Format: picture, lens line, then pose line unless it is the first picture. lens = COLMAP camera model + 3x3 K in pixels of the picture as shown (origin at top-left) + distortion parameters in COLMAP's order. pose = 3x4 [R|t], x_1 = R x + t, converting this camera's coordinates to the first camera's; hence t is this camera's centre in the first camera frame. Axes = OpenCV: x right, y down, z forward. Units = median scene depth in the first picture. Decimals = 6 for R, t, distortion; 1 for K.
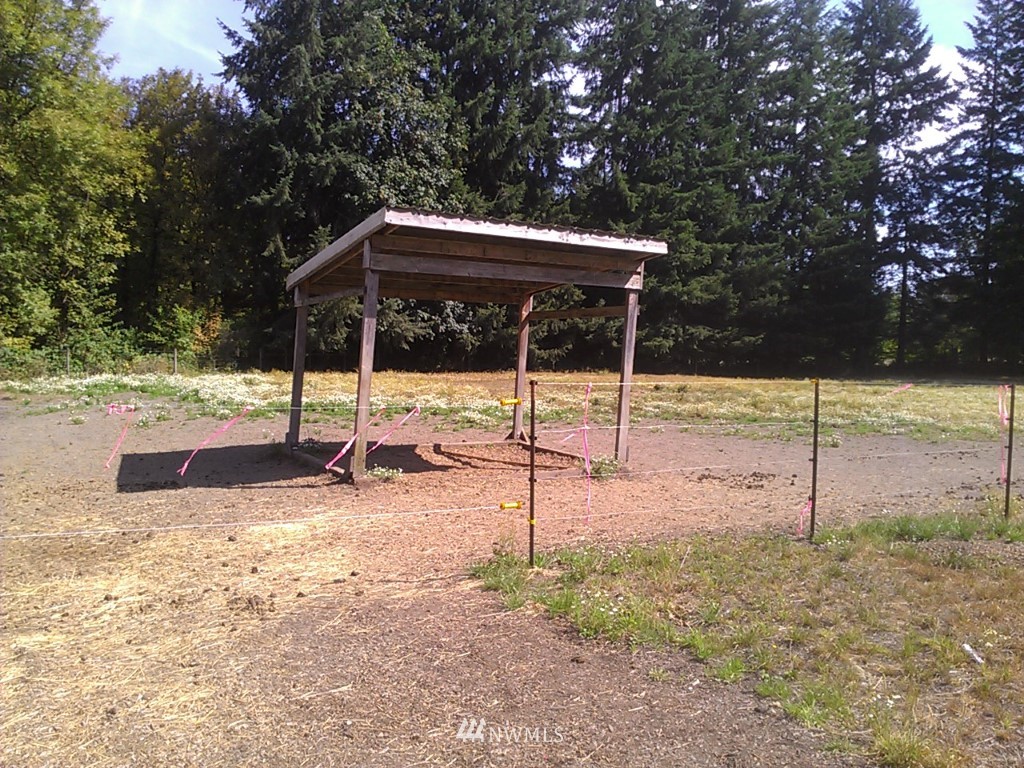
lens RADIAL K [[867.6, 0, 514.4], [0, 867.6, 384.6], [0, 0, 1]] dist [-0.053864, 0.028271]
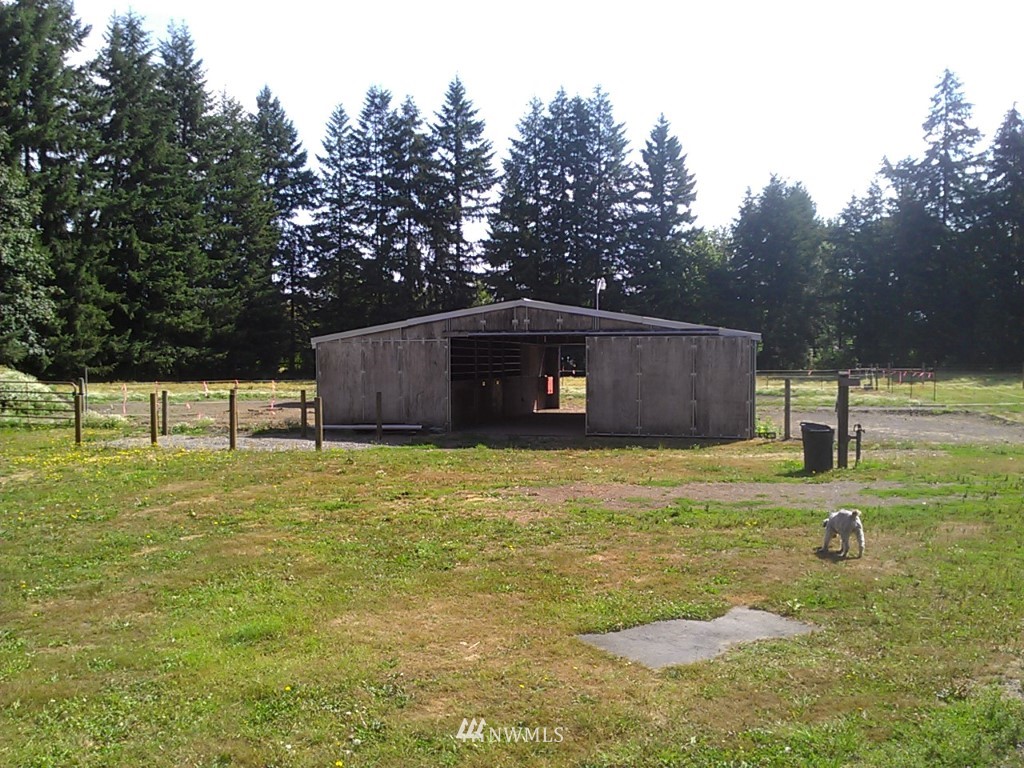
lens RADIAL K [[867.6, 0, 511.3], [0, 867.6, 384.7], [0, 0, 1]] dist [-0.053864, 0.028271]
pose [[0.678113, -0.040488, 0.733841, -0.386990], [0.037939, 0.999079, 0.020063, -0.012579], [-0.733978, 0.014236, 0.679025, -0.279475]]
